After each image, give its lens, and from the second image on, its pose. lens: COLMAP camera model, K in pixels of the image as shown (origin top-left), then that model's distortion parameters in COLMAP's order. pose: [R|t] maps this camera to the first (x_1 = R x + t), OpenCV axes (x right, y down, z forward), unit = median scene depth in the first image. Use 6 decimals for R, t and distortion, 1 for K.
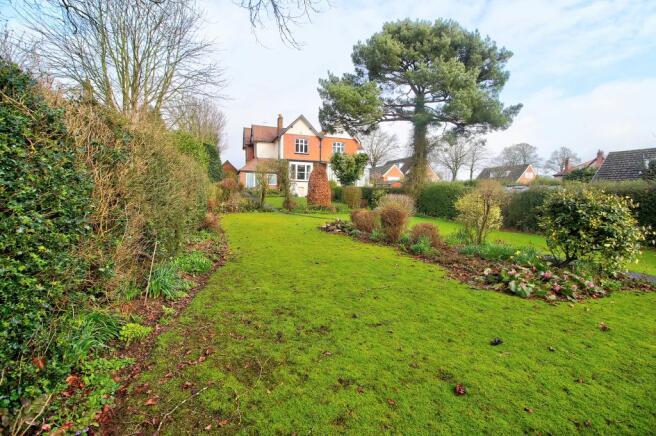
lens RADIAL K [[287.2, 0, 327.9], [0, 287.2, 216.9], [0, 0, 1]] dist [-0.016916, -0.000139]
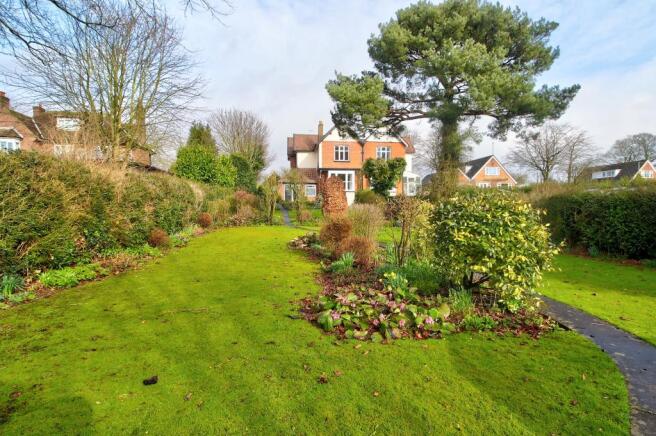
lens RADIAL K [[314.3, 0, 328.0], [0, 314.3, 219.6], [0, 0, 1]] dist [-0.015227, -0.003290]
pose [[0.978209, -0.013605, -0.207178, 0.112052], [0.006637, 0.999390, -0.034288, 0.000338], [0.207518, 0.032166, 0.977702, 0.017691]]
